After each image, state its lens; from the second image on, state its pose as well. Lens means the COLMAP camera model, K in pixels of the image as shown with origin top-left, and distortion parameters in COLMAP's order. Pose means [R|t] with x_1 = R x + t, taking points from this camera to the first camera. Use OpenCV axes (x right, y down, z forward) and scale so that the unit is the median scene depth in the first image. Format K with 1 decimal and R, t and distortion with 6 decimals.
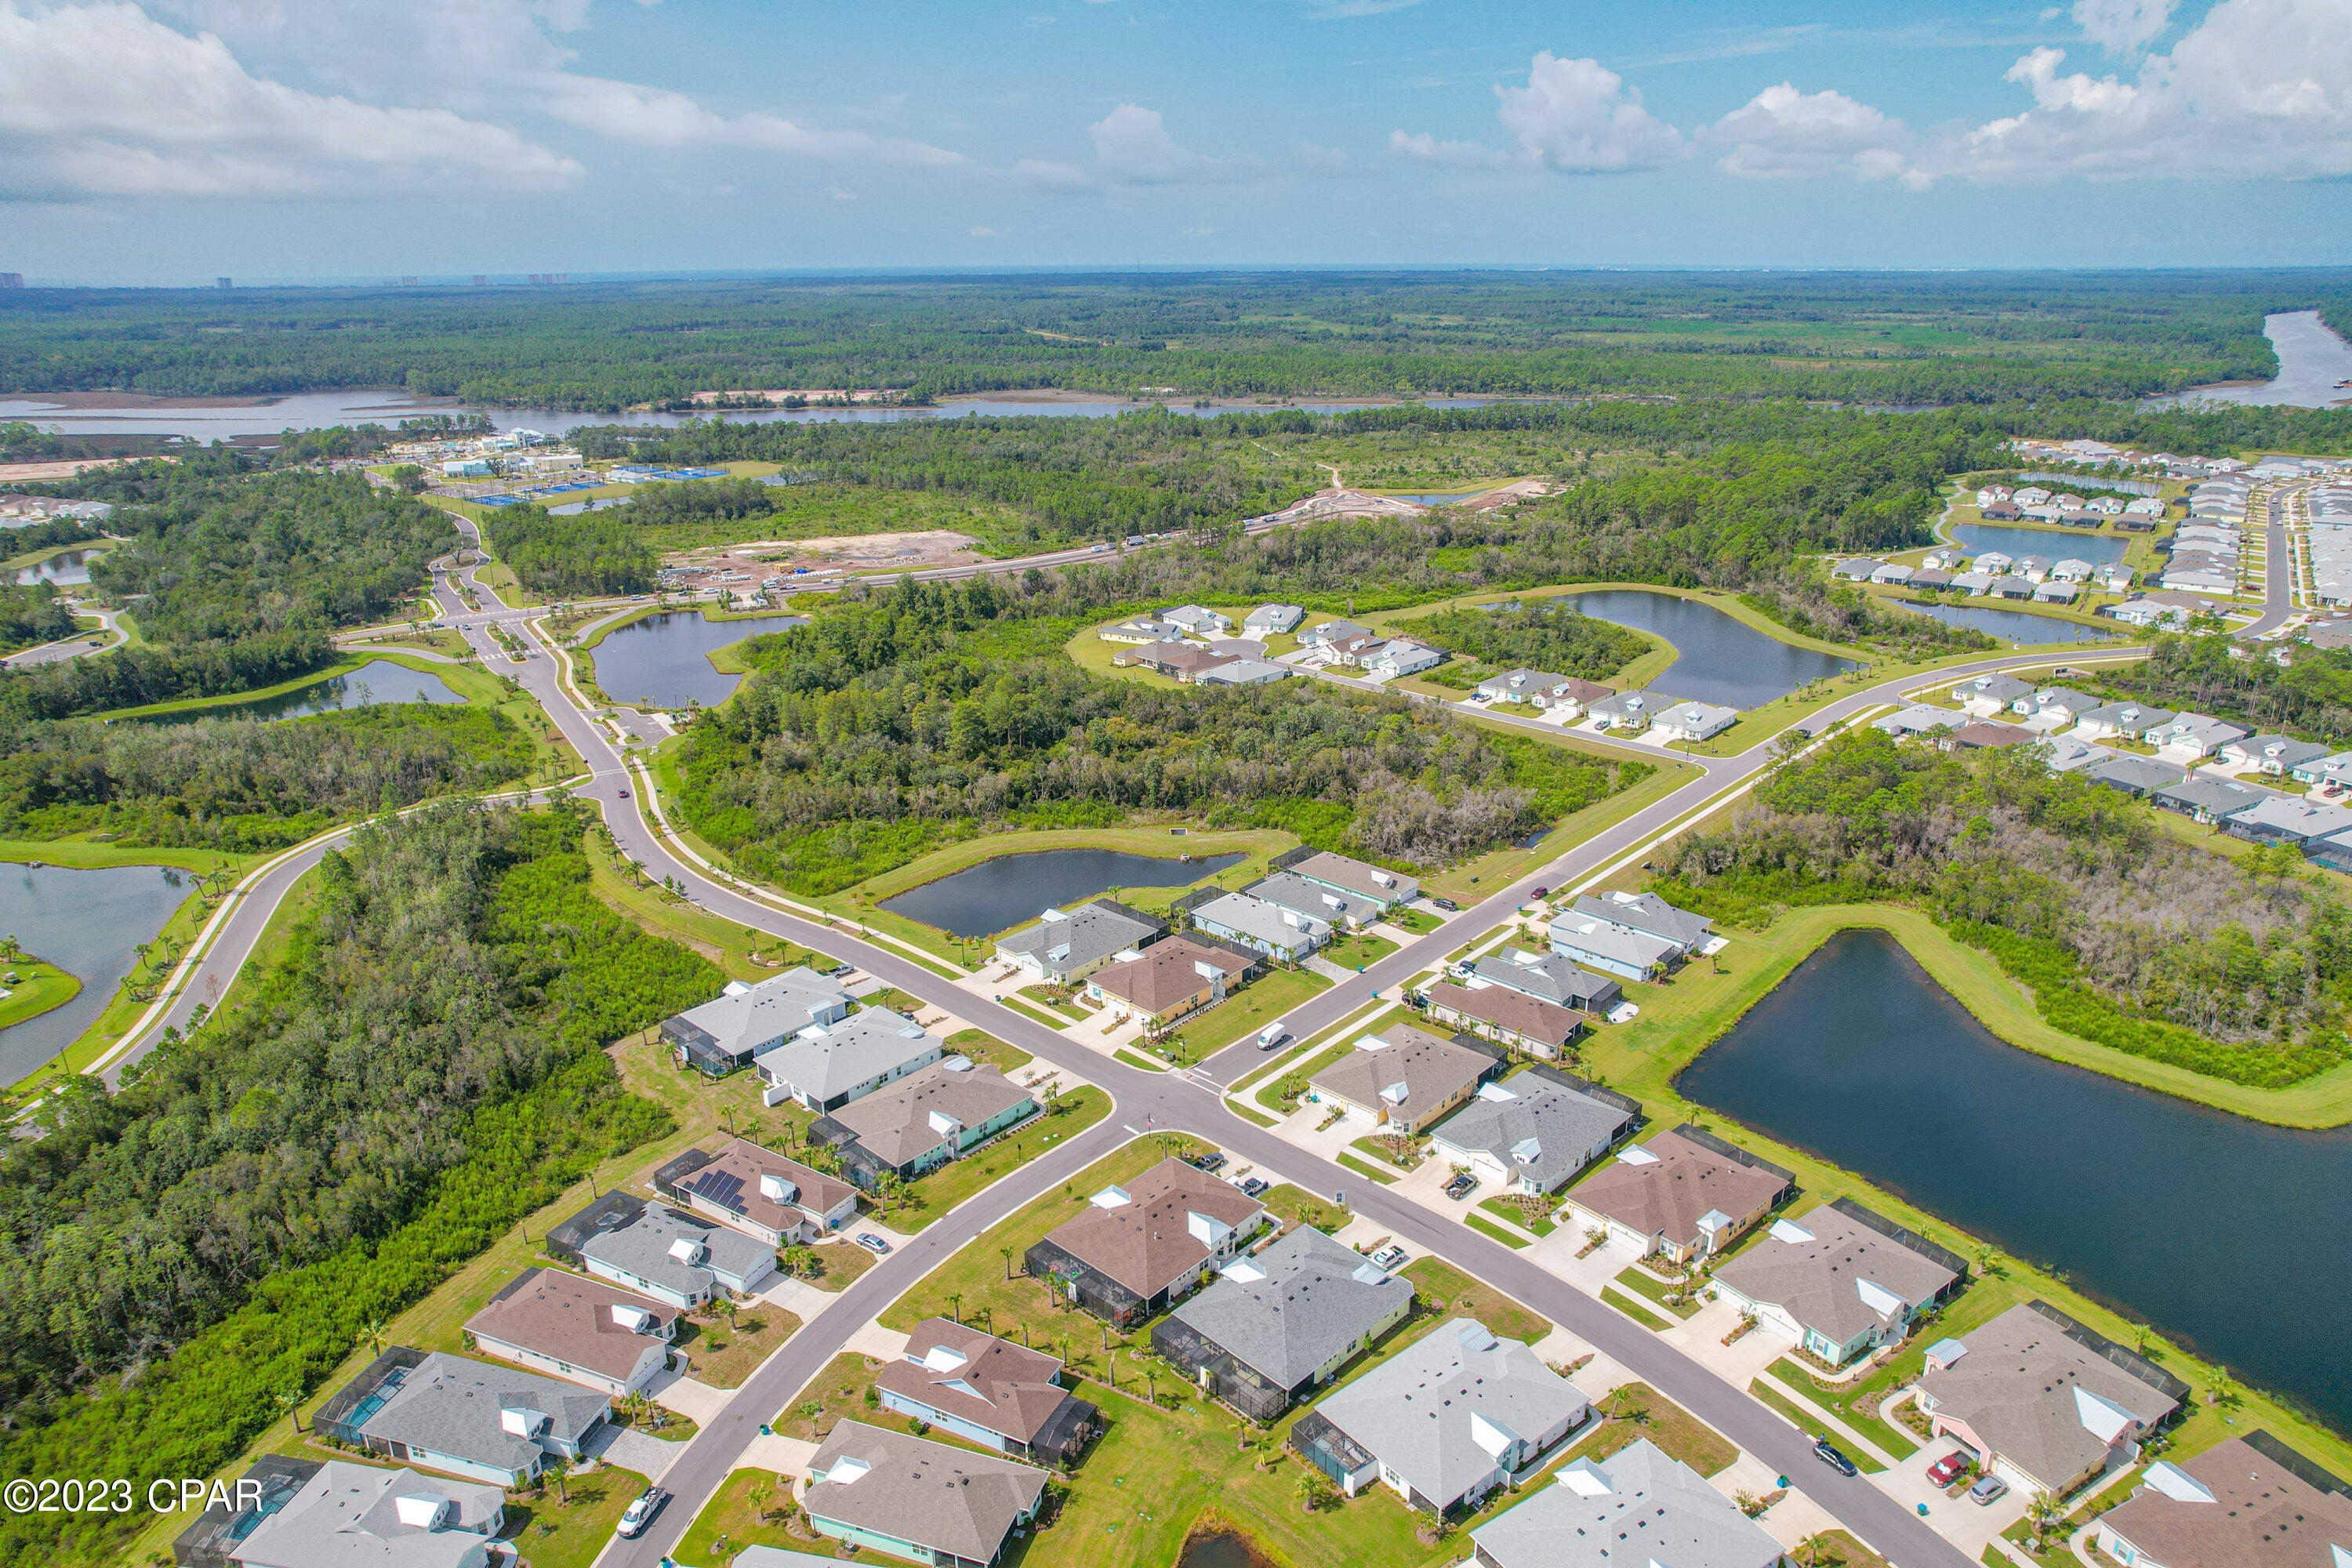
lens RADIAL K [[1532.5, 0, 1176.0], [0, 1532.5, 784.0], [0, 0, 1]] dist [-0.037386, 0.007343]
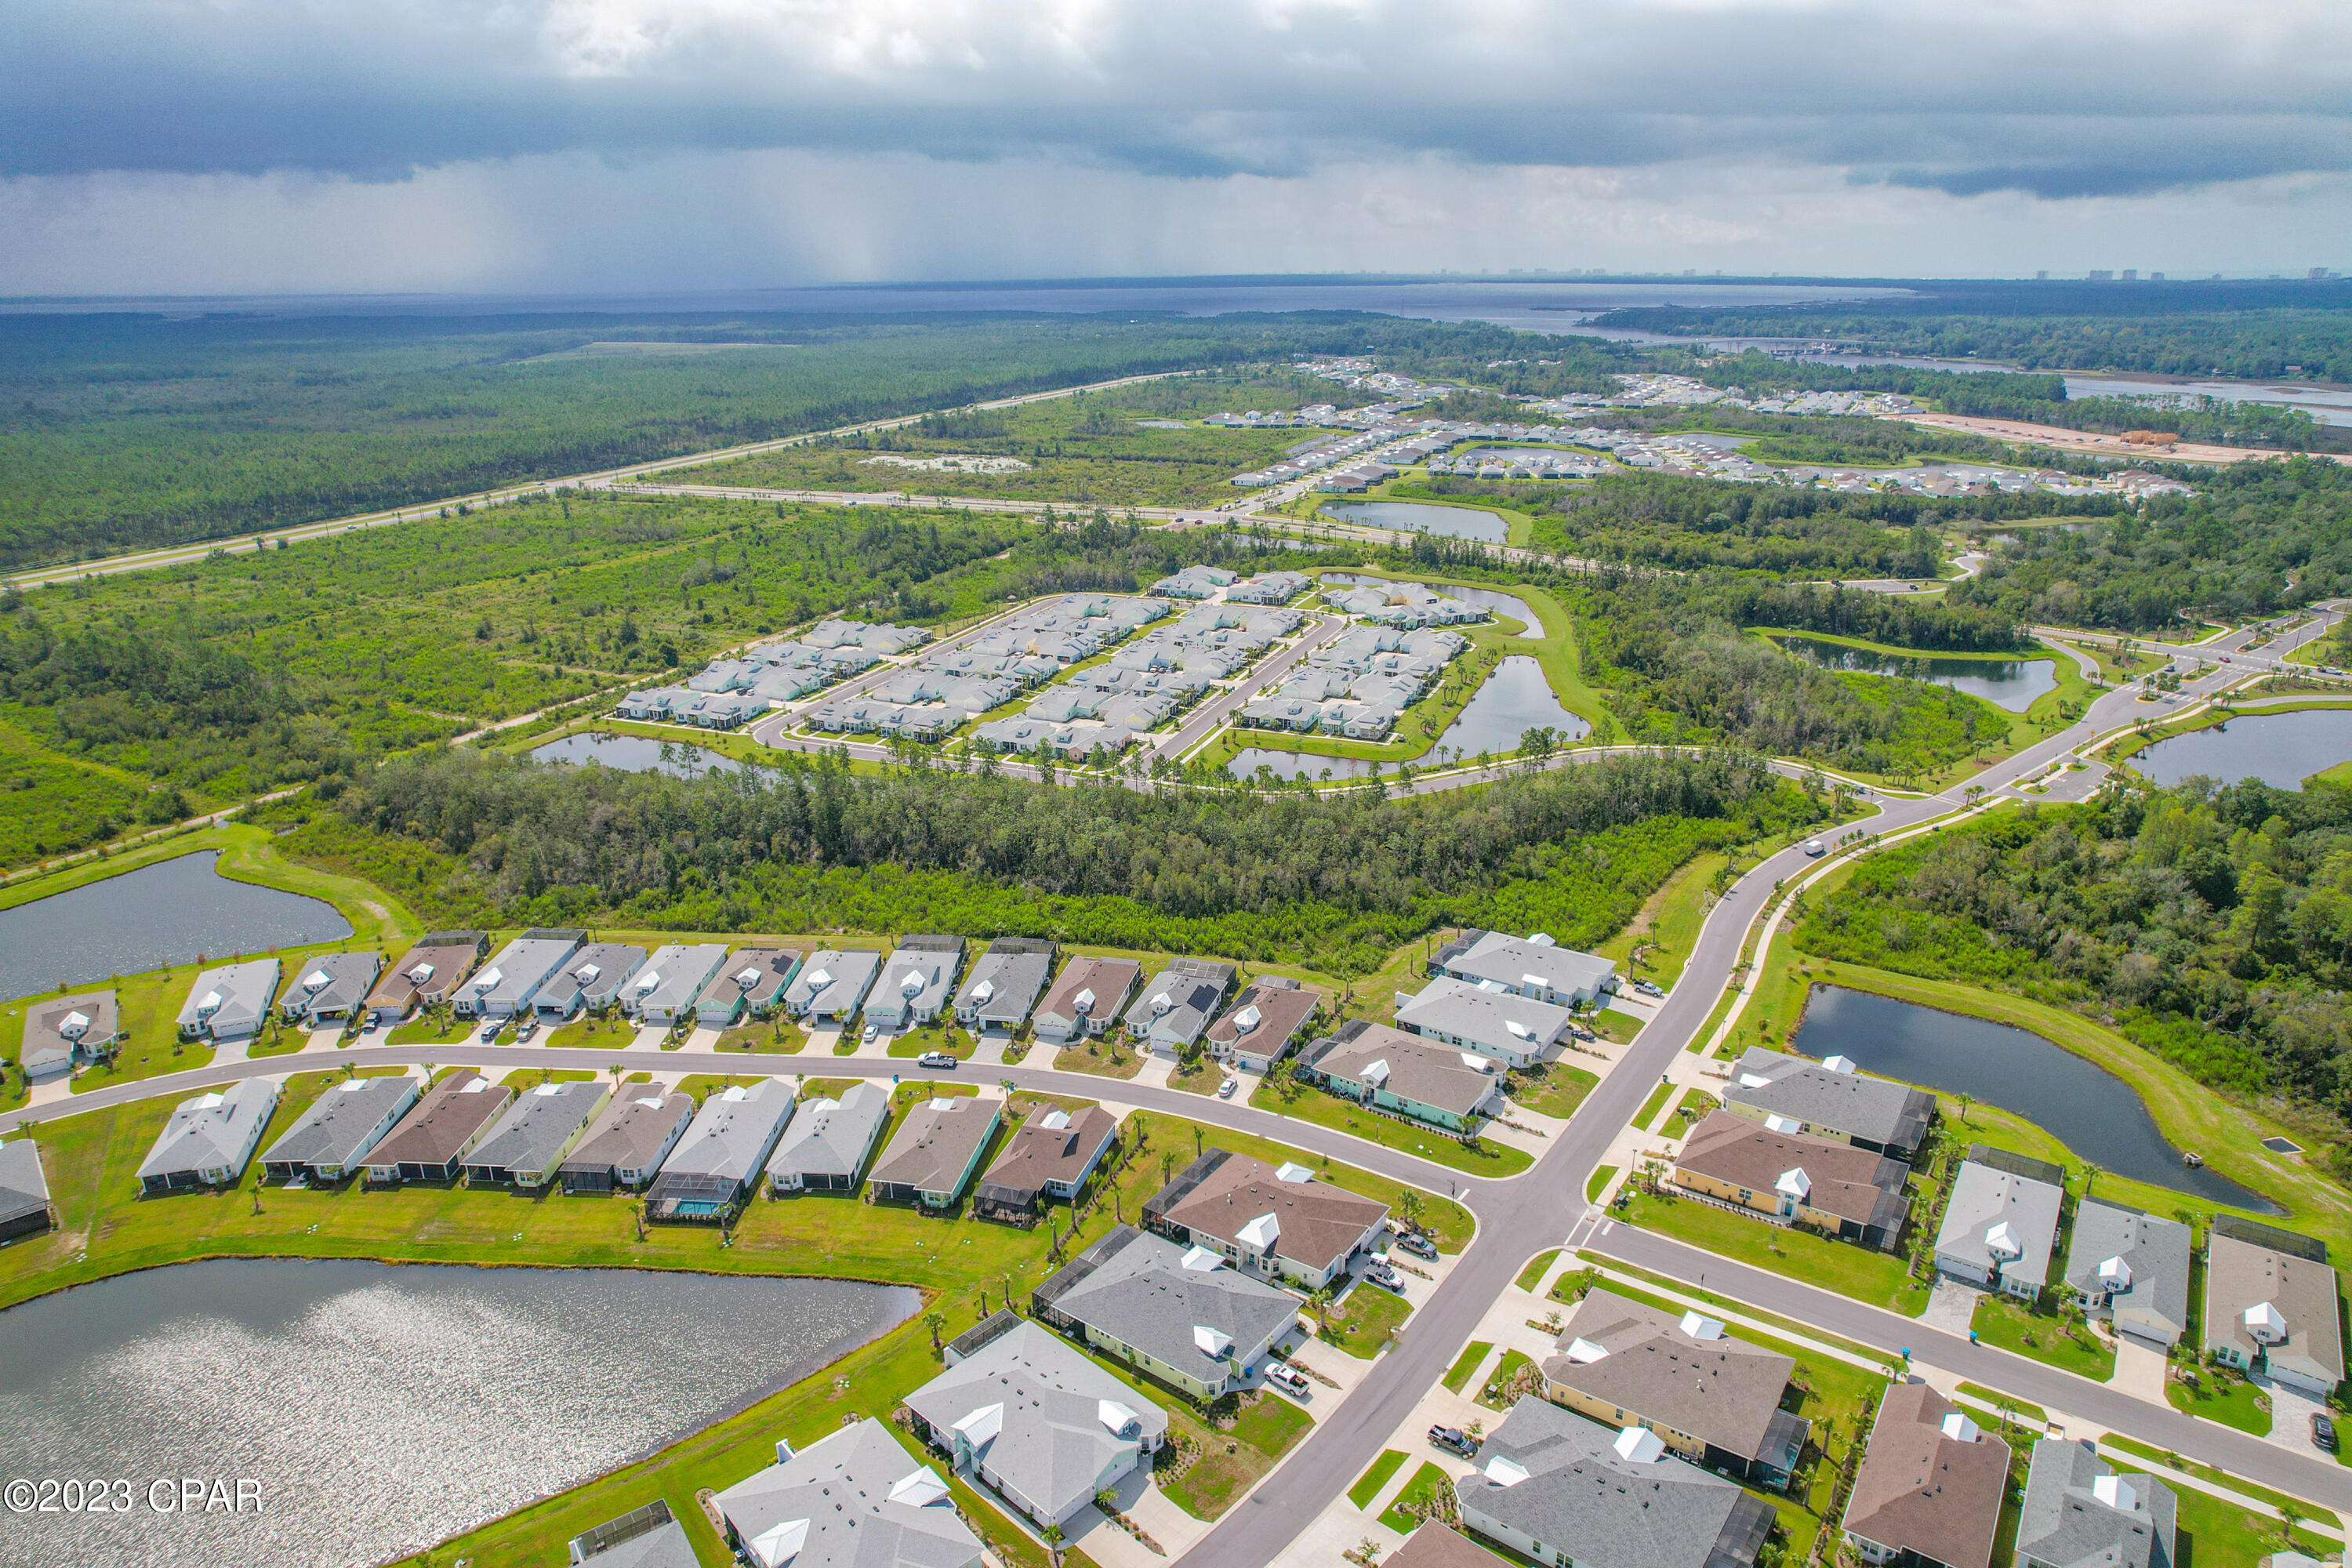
lens RADIAL K [[1532.5, 0, 1176.0], [0, 1532.5, 784.0], [0, 0, 1]] dist [-0.037386, 0.007343]
pose [[0.132115, 0.327336, -0.935626, 0.601951], [-0.319334, 0.907632, 0.272451, -0.164135], [0.938388, 0.262782, 0.224441, 0.450698]]
